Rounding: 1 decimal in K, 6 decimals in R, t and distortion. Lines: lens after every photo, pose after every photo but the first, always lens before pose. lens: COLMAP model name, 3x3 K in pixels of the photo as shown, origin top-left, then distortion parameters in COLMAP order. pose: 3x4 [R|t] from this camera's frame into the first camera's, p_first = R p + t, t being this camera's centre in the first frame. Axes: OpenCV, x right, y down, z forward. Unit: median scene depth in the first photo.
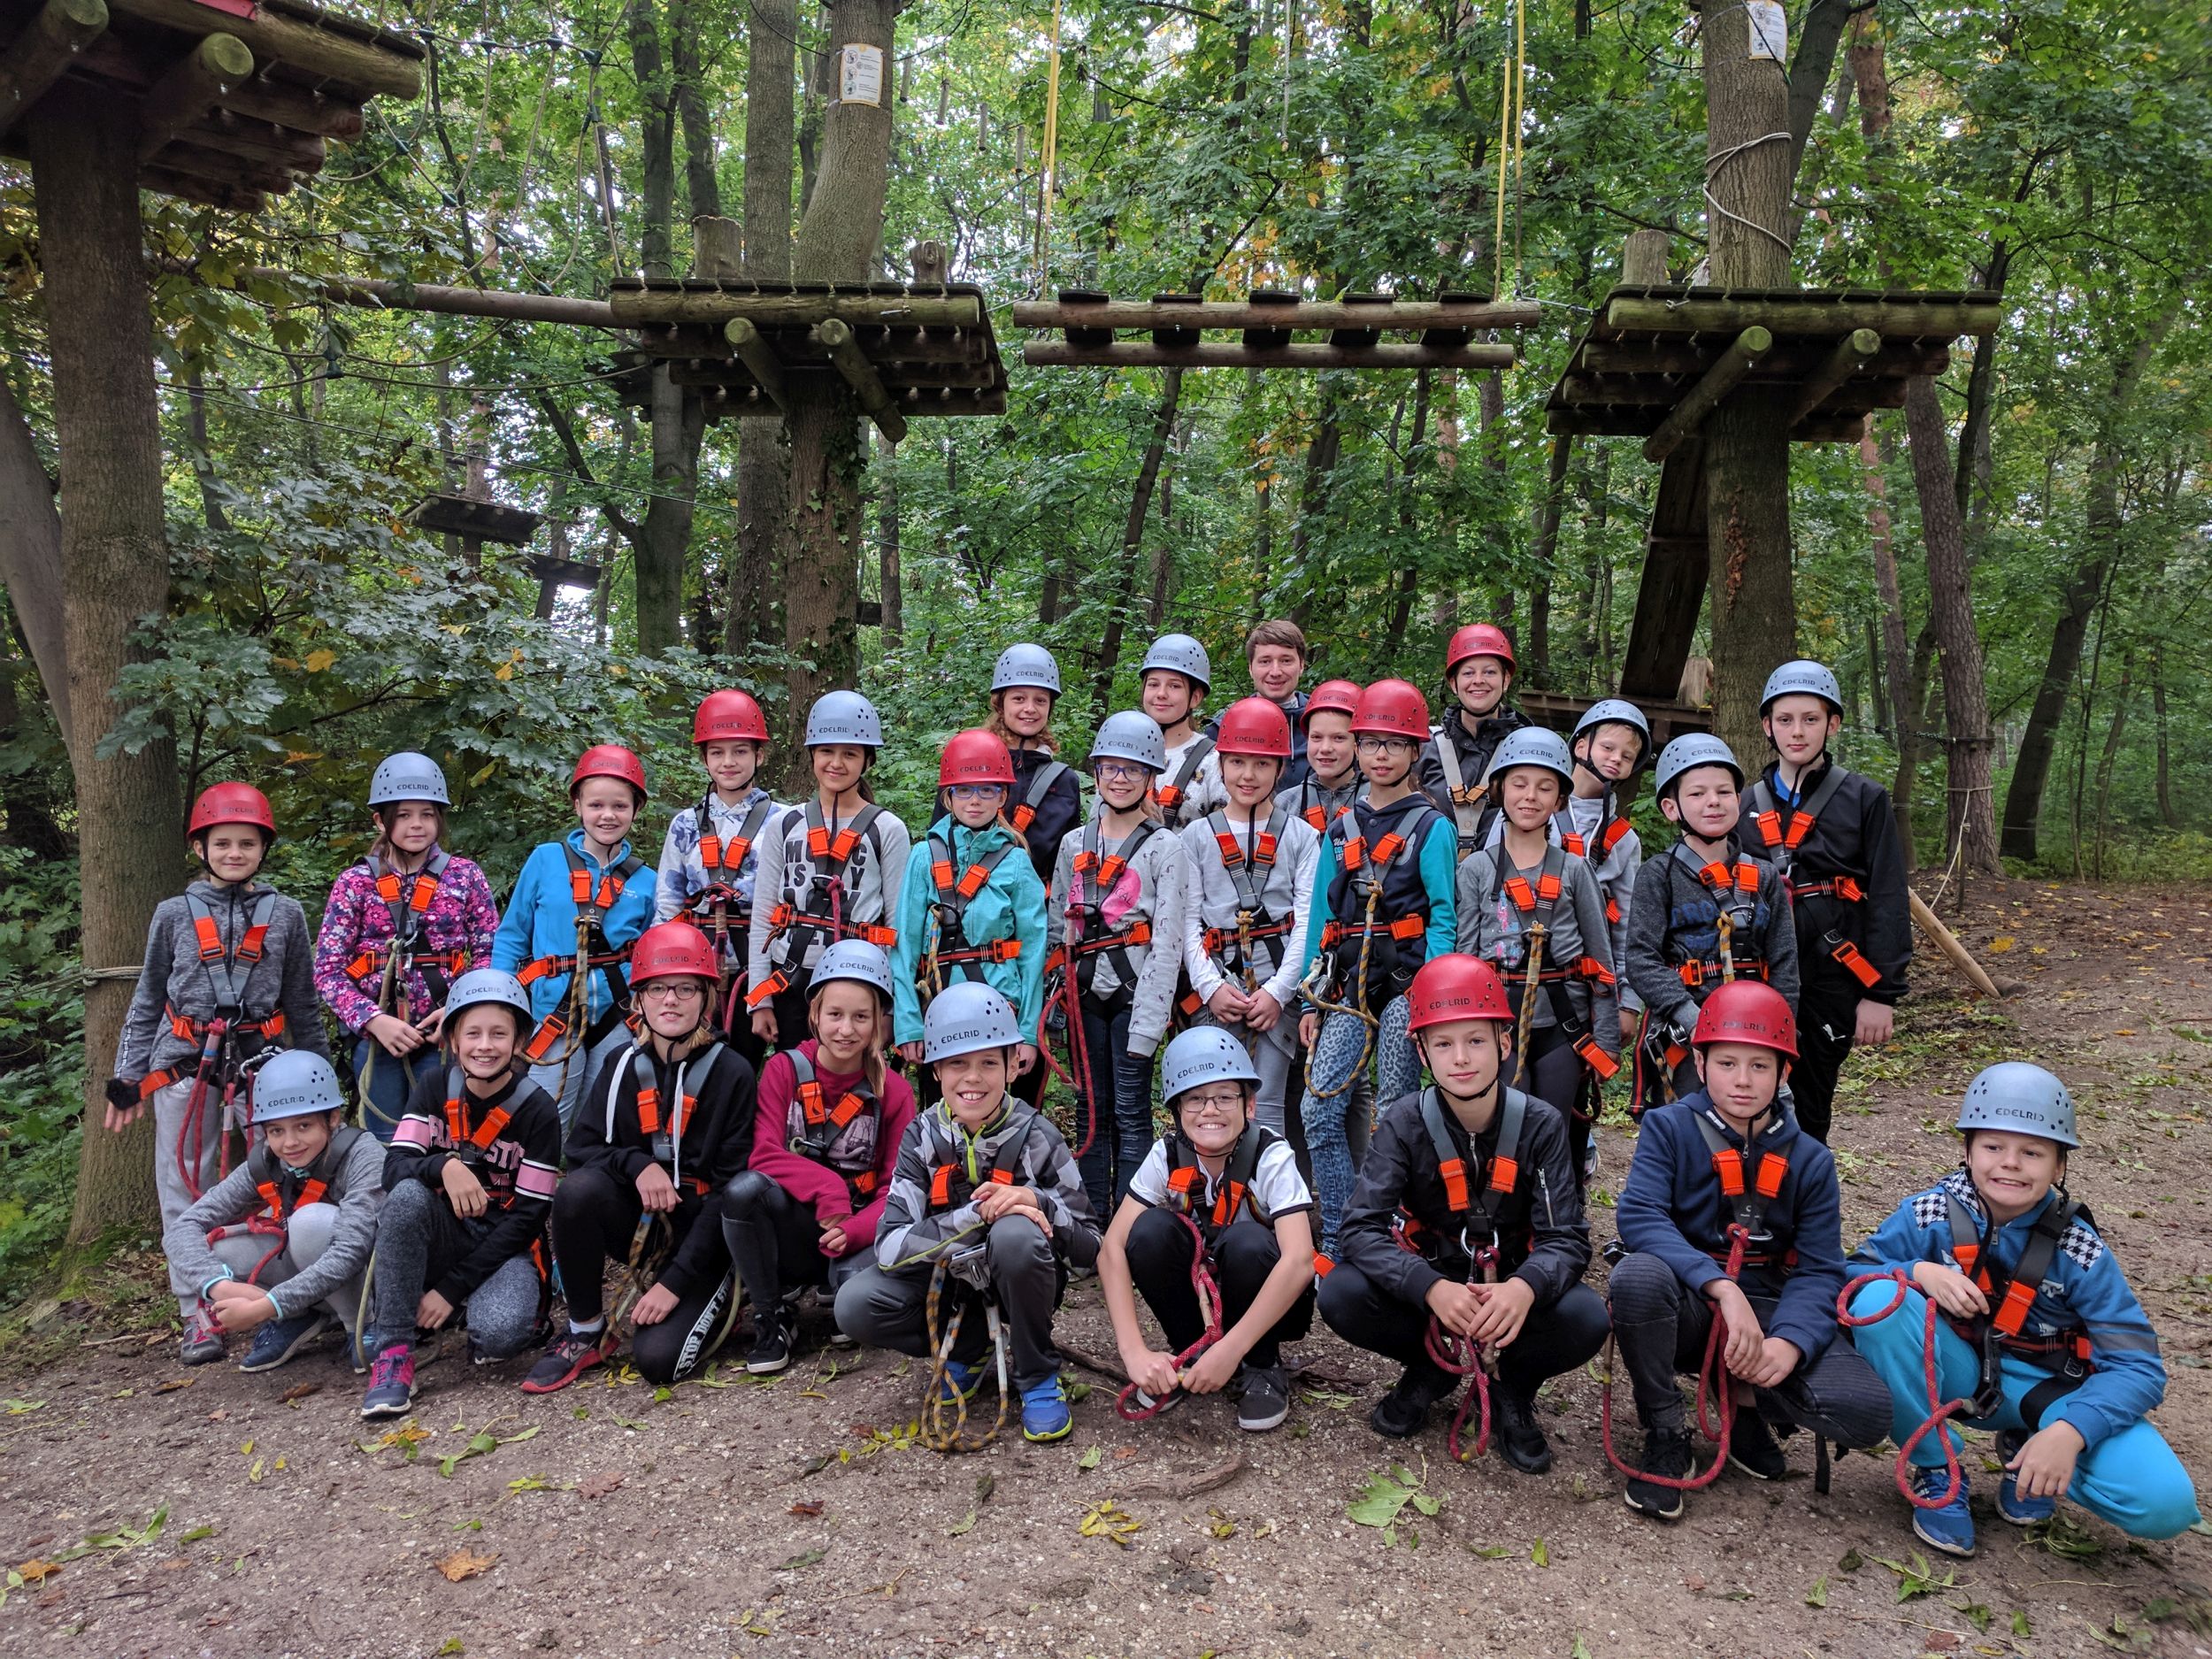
lens RADIAL K [[1676.2, 0, 1106.0], [0, 1676.2, 829.5], [0, 0, 1]] dist [0.027873, 0.009396]
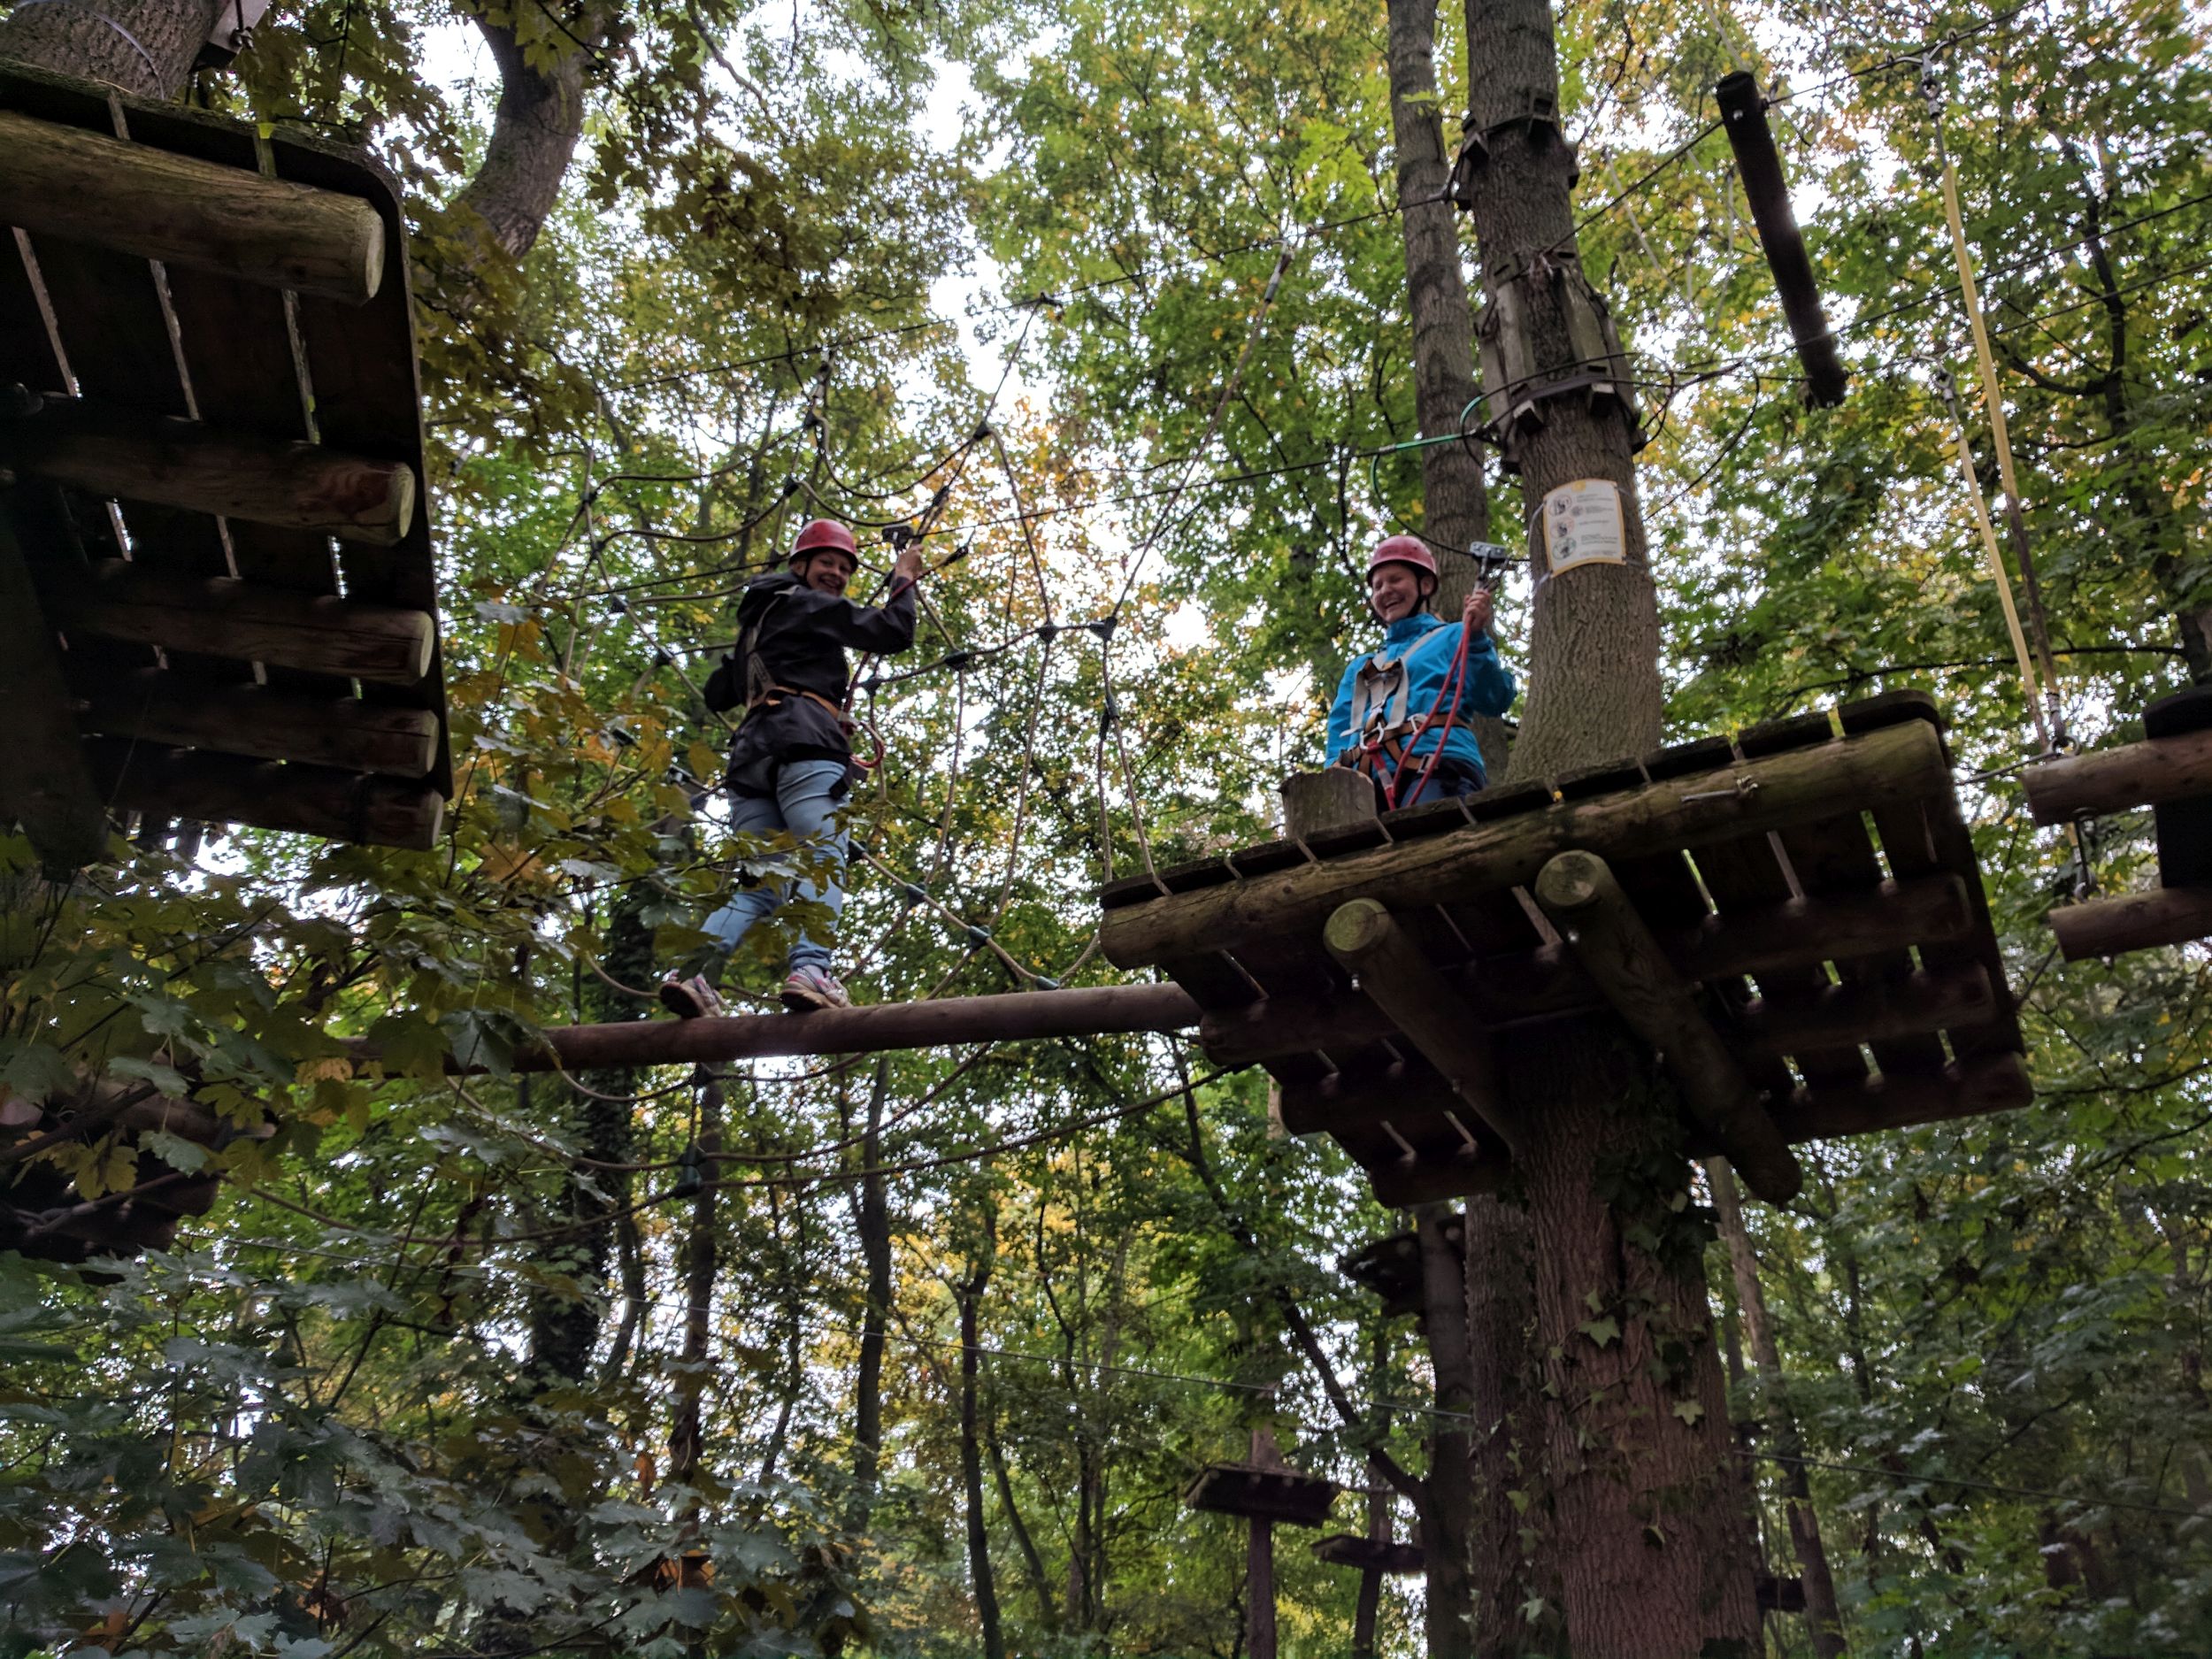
lens RADIAL K [[1676.2, 0, 1106.0], [0, 1676.2, 829.5], [0, 0, 1]] dist [0.027873, 0.009396]
pose [[0.882003, -0.232793, -0.409729, -0.083449], [-0.017595, 0.852590, -0.522285, -0.081532], [0.470915, 0.467866, 0.747891, 0.578202]]
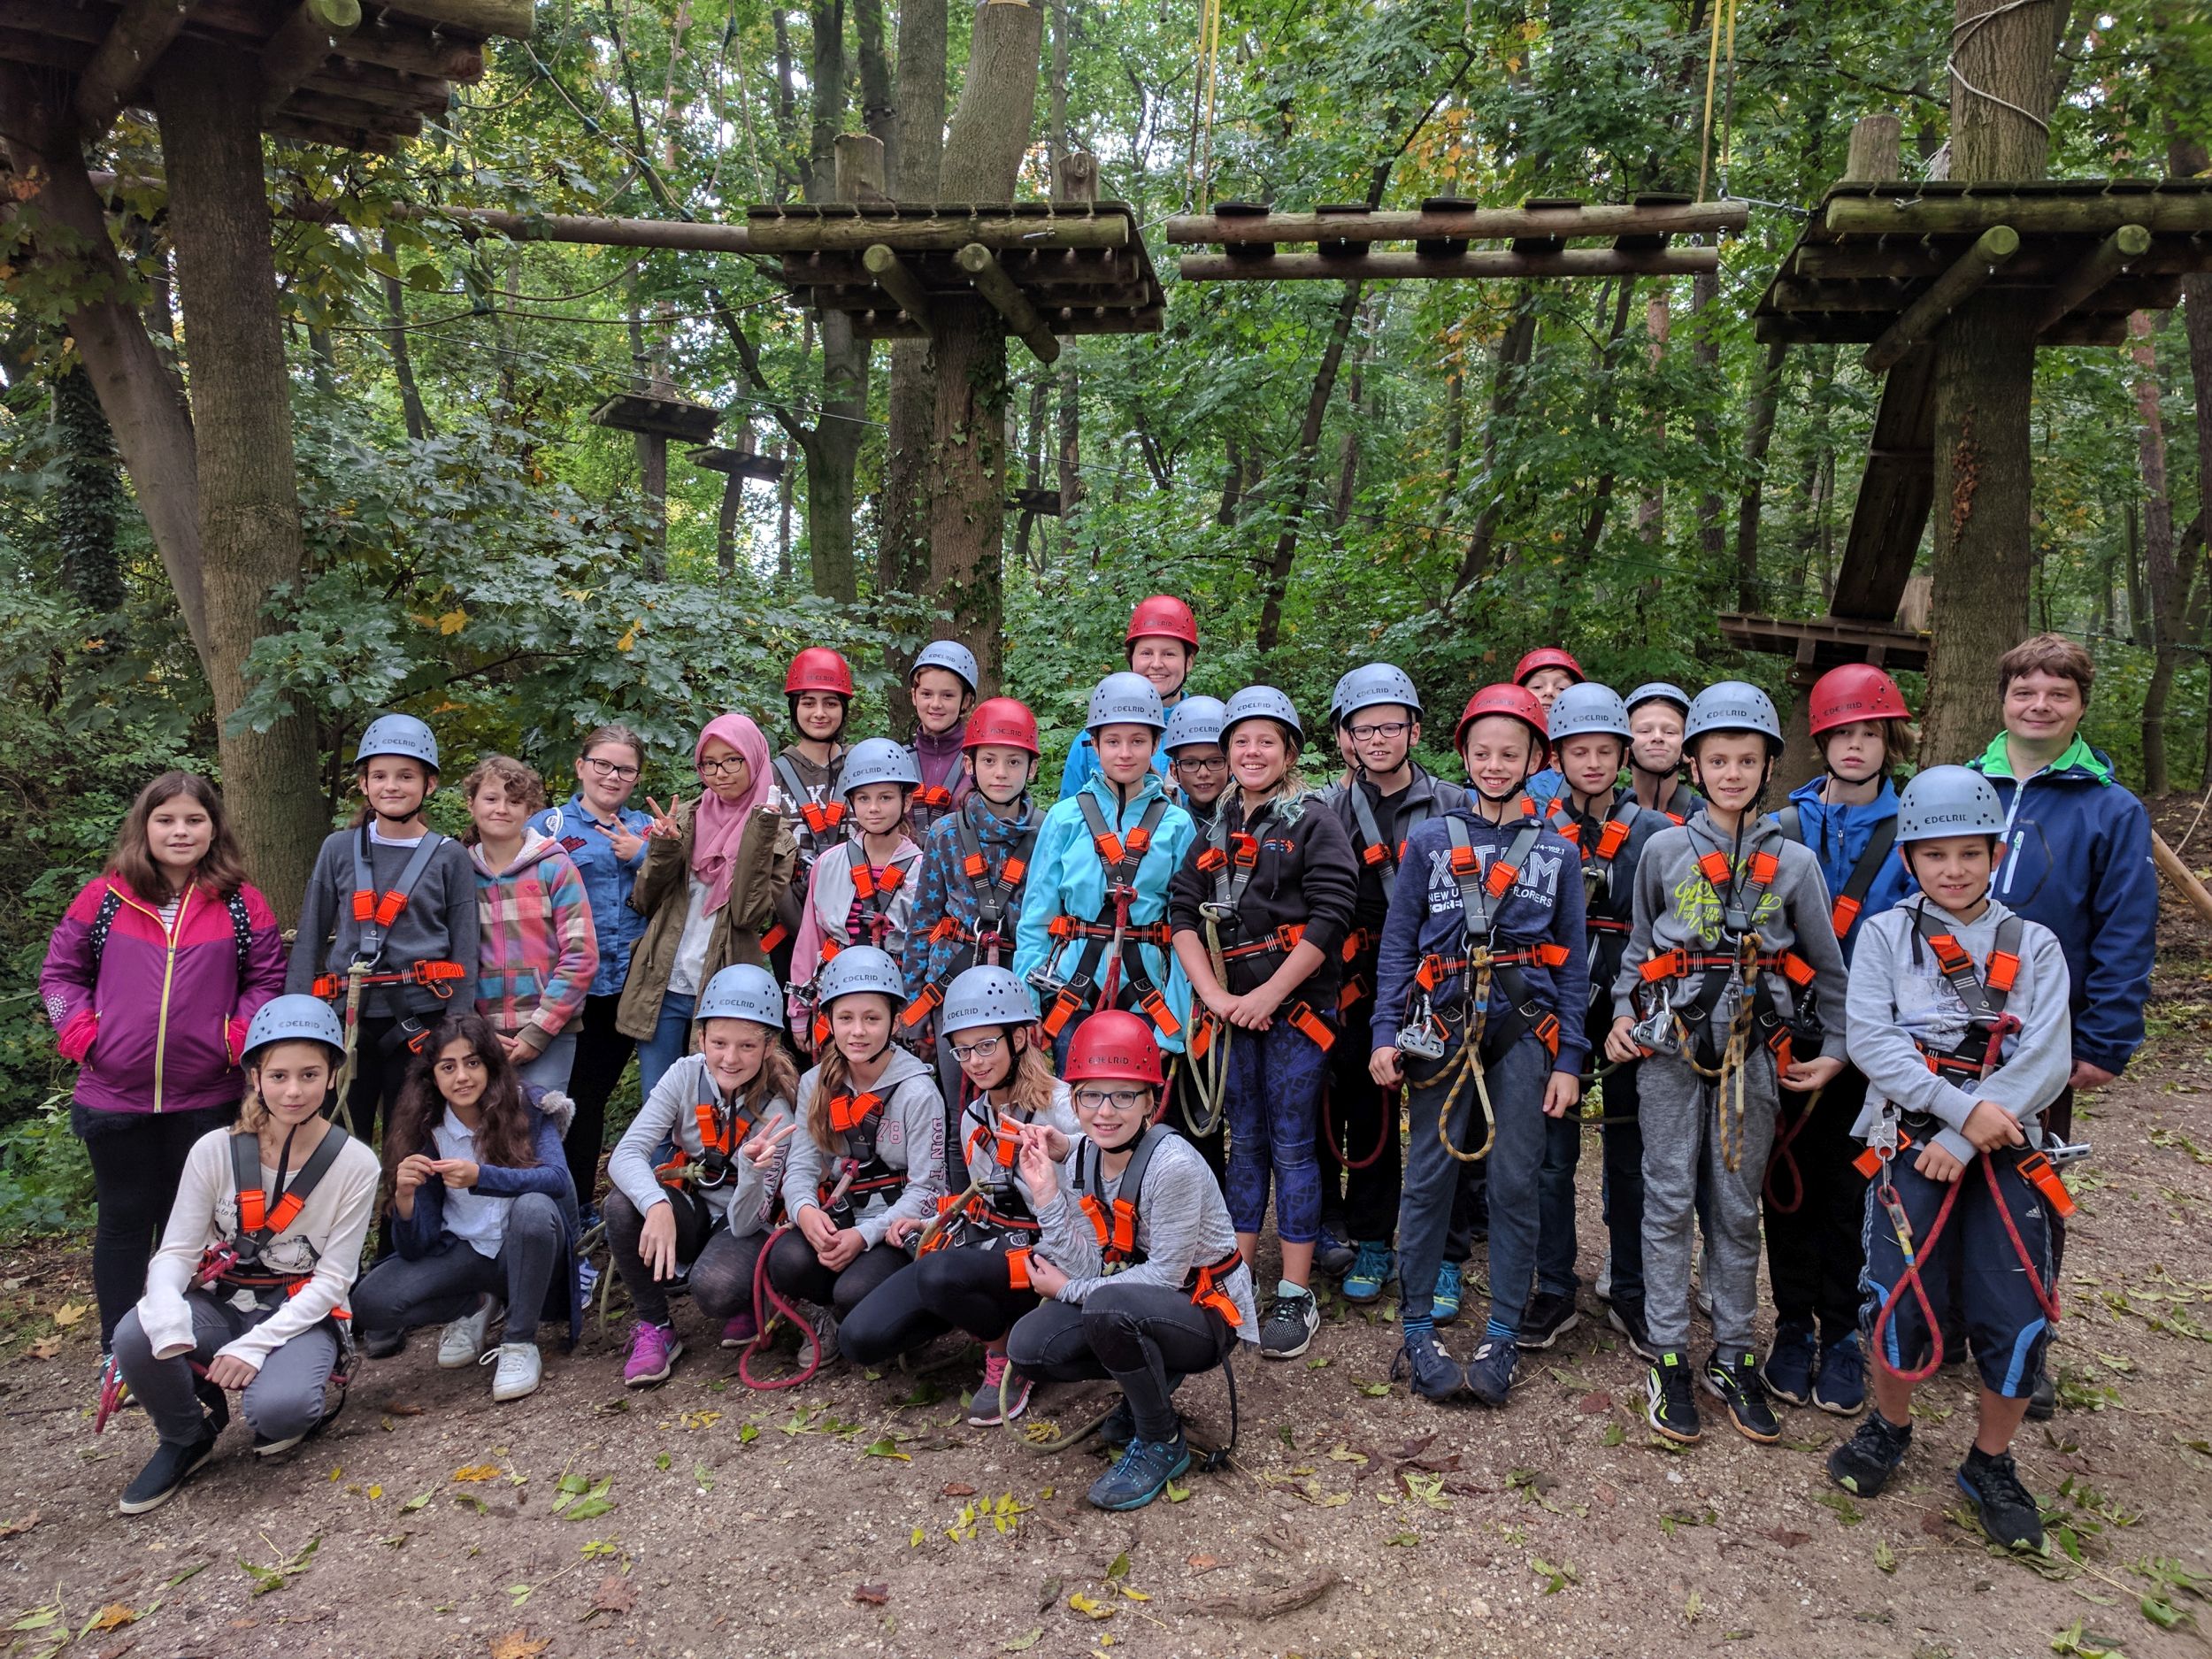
lens RADIAL K [[1676.2, 0, 1106.0], [0, 1676.2, 829.5], [0, 0, 1]] dist [0.027873, 0.009396]
pose [[0.993569, 0.016586, -0.112010, 0.021585], [-0.008376, 0.997269, 0.073372, -0.039749], [0.112921, -0.071962, 0.990995, 0.037898]]
